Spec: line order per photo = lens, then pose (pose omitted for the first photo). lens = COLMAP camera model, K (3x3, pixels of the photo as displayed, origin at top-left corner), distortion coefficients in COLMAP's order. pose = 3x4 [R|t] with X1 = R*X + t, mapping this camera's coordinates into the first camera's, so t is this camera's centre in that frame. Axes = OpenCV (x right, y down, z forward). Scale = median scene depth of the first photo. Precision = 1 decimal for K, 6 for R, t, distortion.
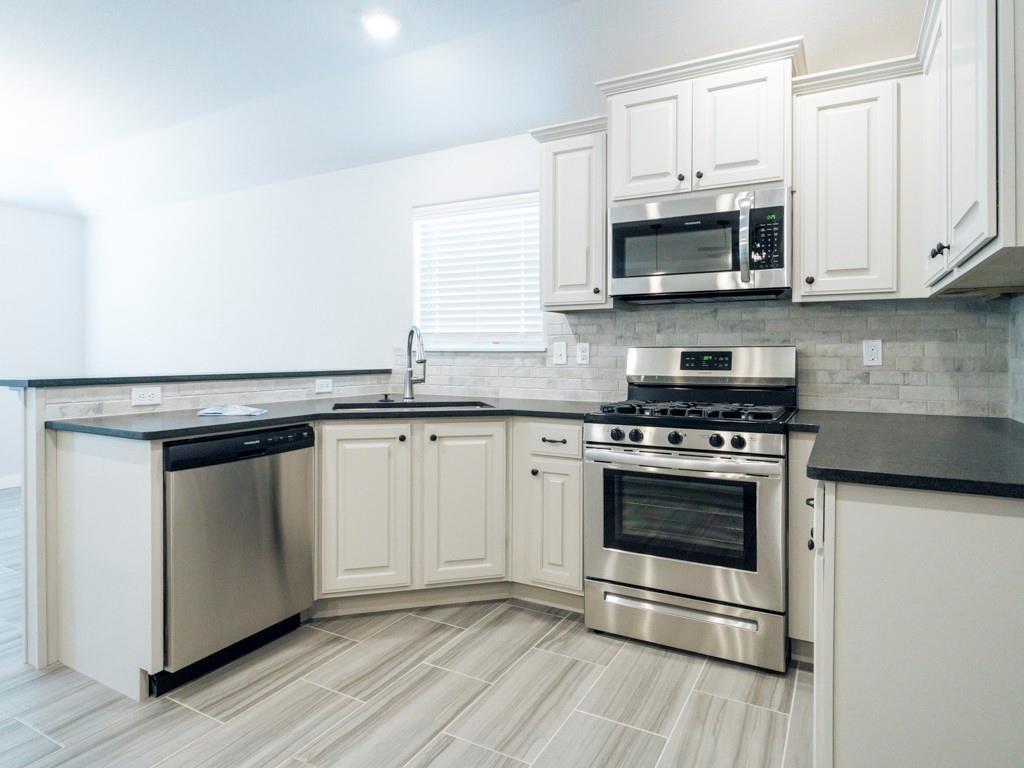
lens RADIAL K [[602.1, 0, 516.7], [0, 602.1, 346.4], [0, 0, 1]] dist [-0.002869, -0.000189]
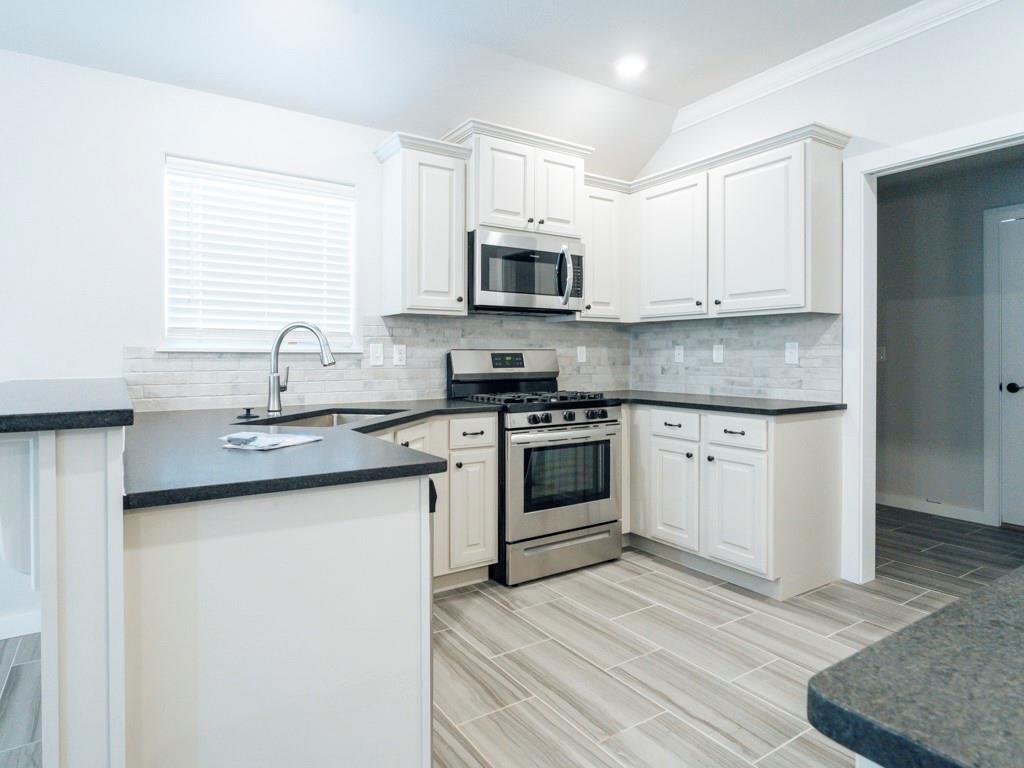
lens RADIAL K [[602.1, 0, 504.0], [0, 602.1, 348.1], [0, 0, 1]] dist [-0.002869, -0.000189]
pose [[0.474065, 0.009325, 0.880440, -0.897076], [-0.009226, 0.999942, -0.005623, 0.005025], [-0.880441, -0.005458, 0.474124, 0.428459]]
